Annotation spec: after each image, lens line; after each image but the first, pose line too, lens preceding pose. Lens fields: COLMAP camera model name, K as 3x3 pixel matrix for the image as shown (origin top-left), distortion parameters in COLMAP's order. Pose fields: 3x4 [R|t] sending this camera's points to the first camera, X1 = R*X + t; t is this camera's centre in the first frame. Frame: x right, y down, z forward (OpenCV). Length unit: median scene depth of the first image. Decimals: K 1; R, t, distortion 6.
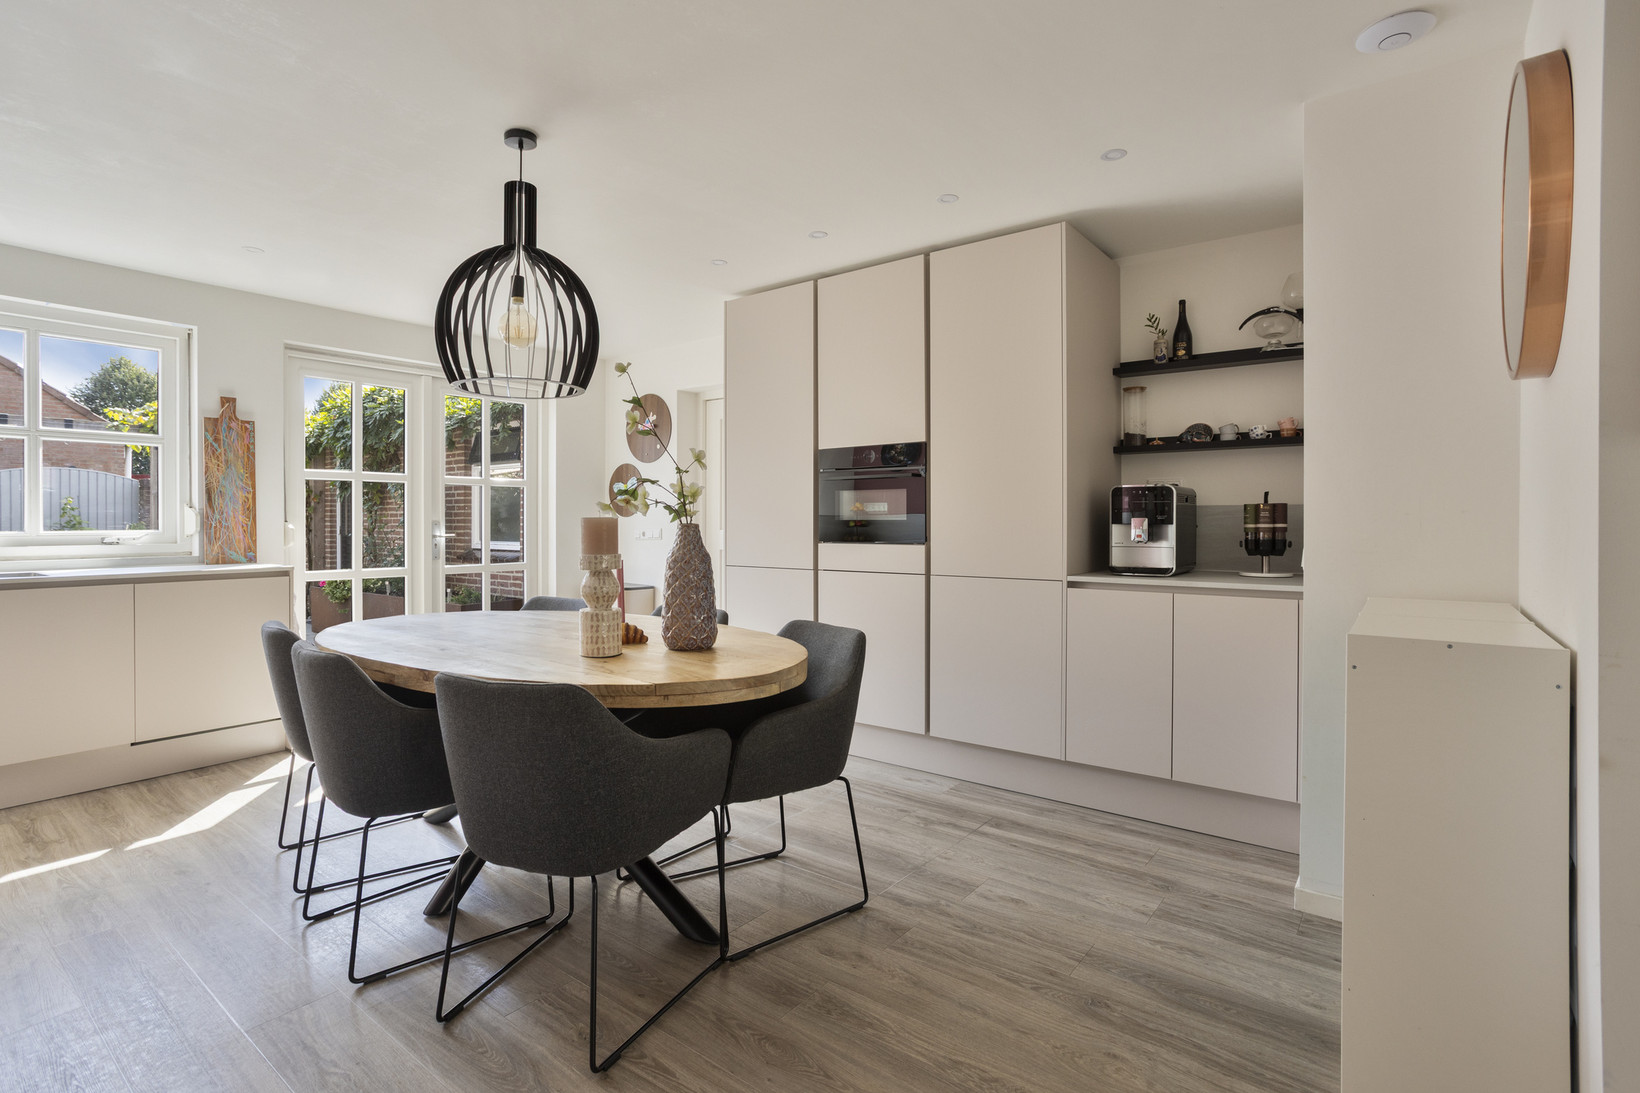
lens RADIAL K [[805.3, 0, 814.0], [0, 805.3, 522.5], [0, 0, 1]] dist [-0.064192, 0.034707]
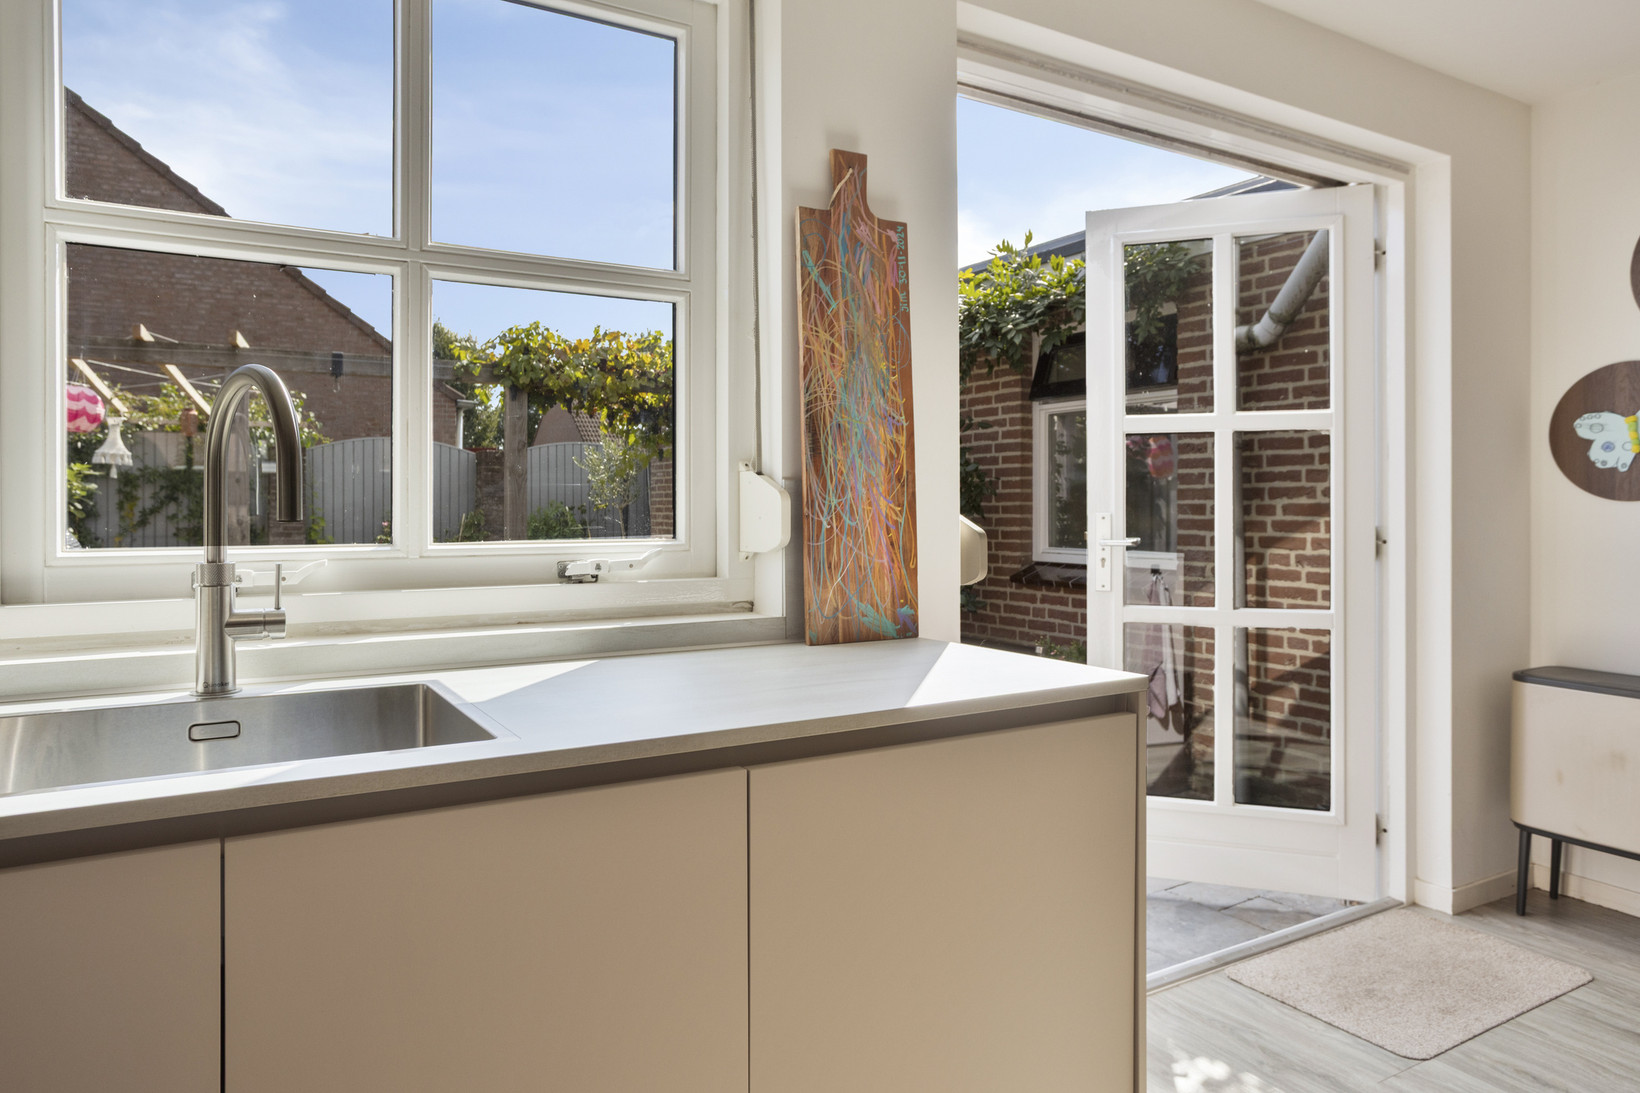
lens RADIAL K [[1055.8, 0, 801.0], [0, 1055.8, 495.5], [0, 0, 1]] dist [-0.001126, 0.002998]
pose [[0.927431, -0.004780, -0.373965, -0.601783], [-0.000038, 0.999917, -0.012874, -0.003740], [0.373995, 0.011954, 0.927354, 0.573606]]
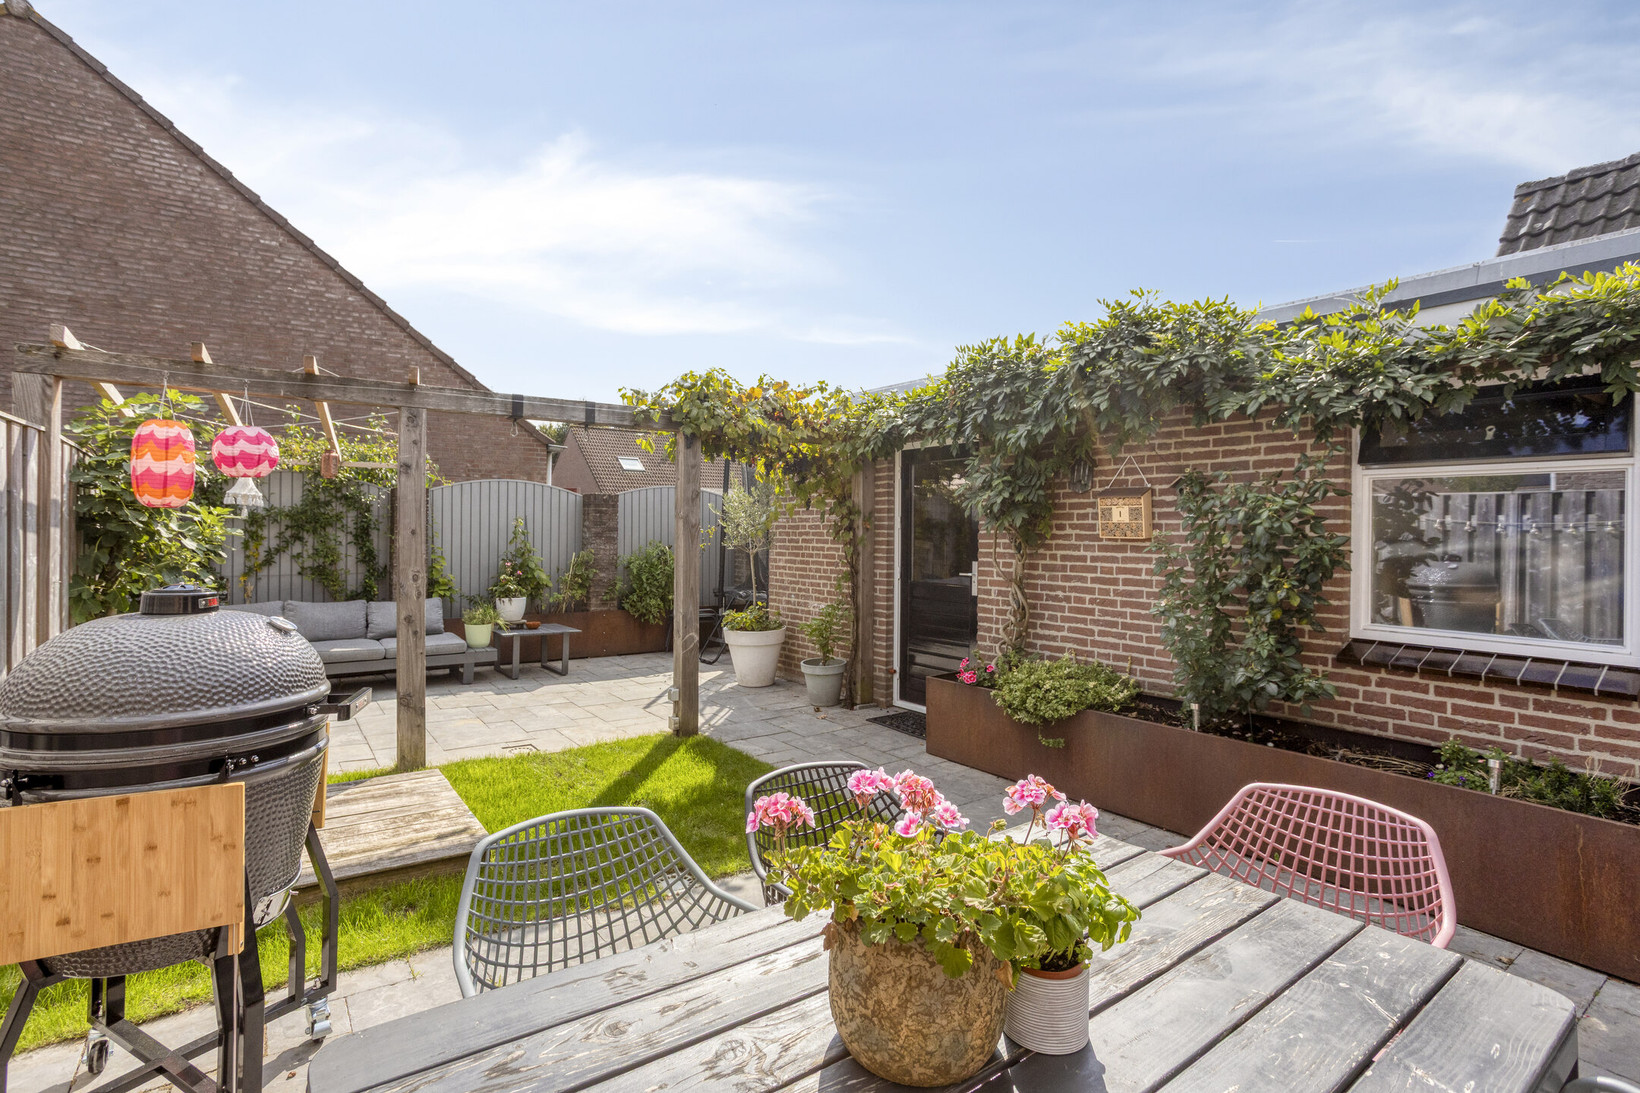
lens RADIAL K [[805.3, 0, 814.0], [0, 805.3, 522.5], [0, 0, 1]] dist [-0.064192, 0.034707]
pose [[0.959653, 0.007345, -0.281092, -1.179334], [-0.010868, 0.999881, -0.010979, -0.056599], [0.280978, 0.013591, 0.959618, 0.859977]]
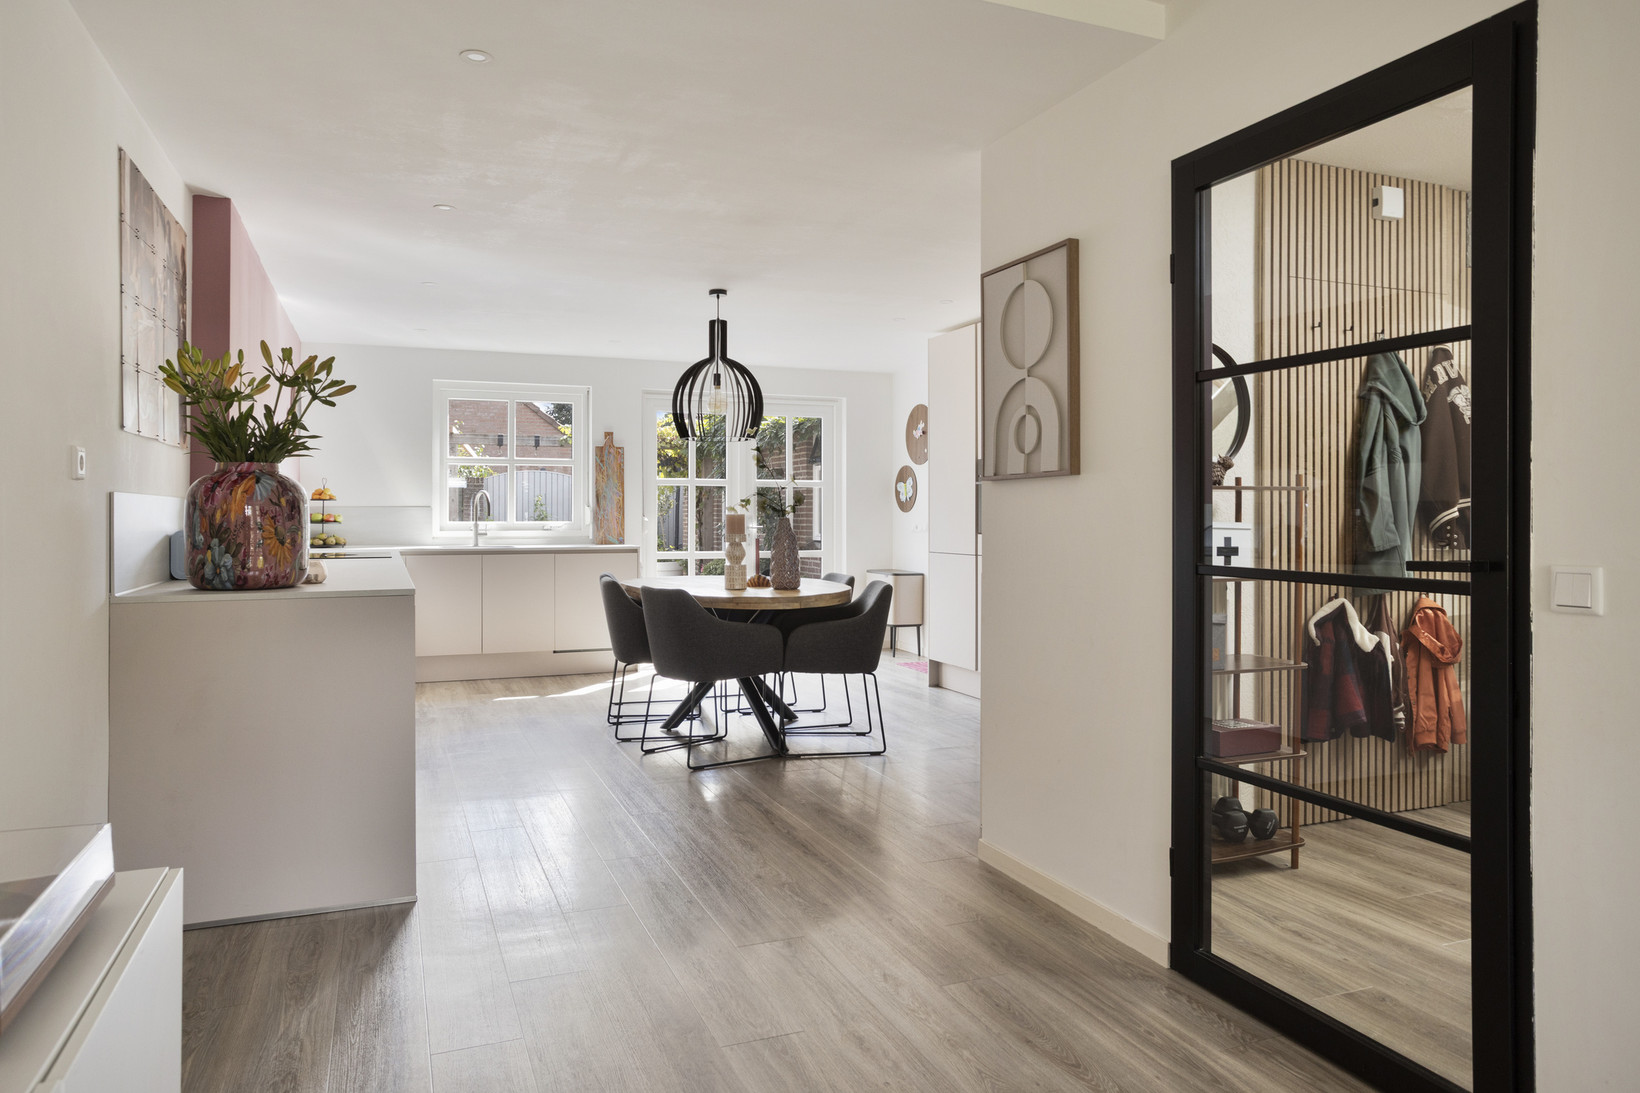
lens RADIAL K [[1067.6, 0, 792.4], [0, 1067.6, 514.1], [0, 0, 1]] dist [0.001573, 0.001325]
pose [[0.858852, 0.001373, -0.512222, 0.594371], [-0.002864, 0.999994, -0.002122, -0.001284], [0.512216, 0.003289, 0.858850, -0.563508]]
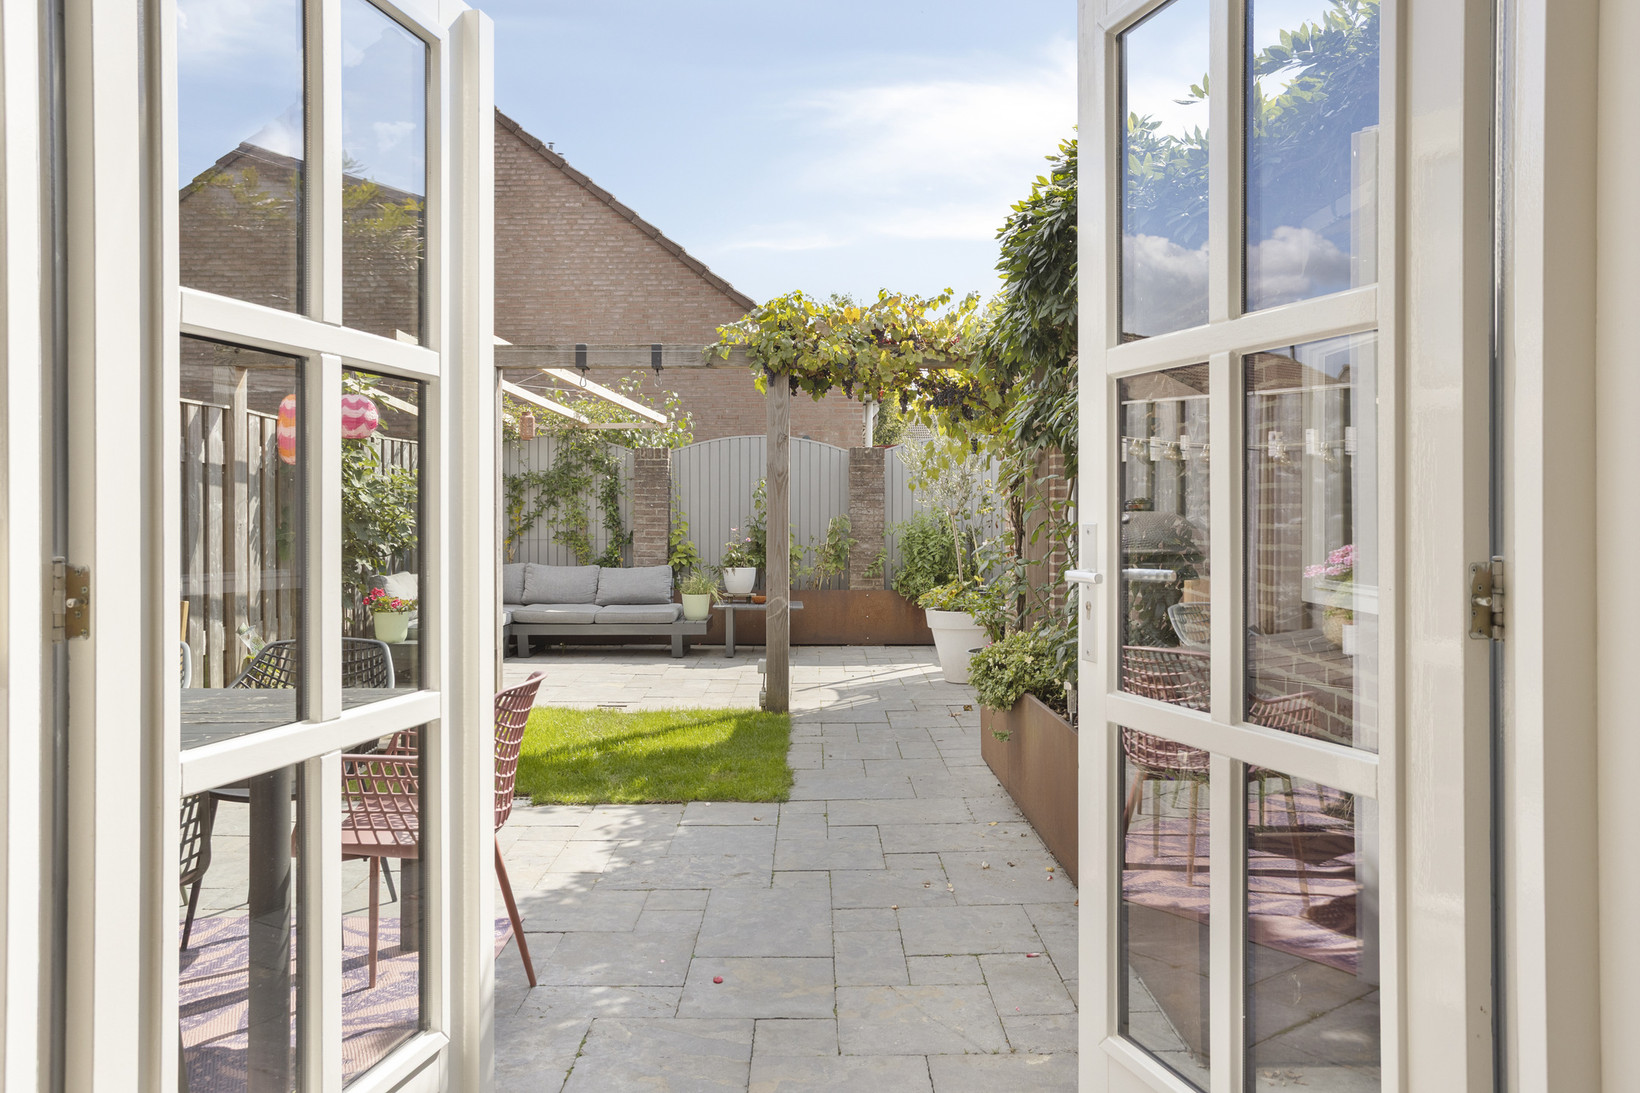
lens RADIAL K [[1162.9, 0, 818.3], [0, 1162.9, 505.3], [0, 0, 1]] dist [-0.065156, 0.000887]
pose [[0.626708, -0.003526, -0.779246, -0.371540], [-0.001554, 0.999982, -0.005774, -0.007345], [0.779253, 0.004829, 0.626691, 1.079739]]
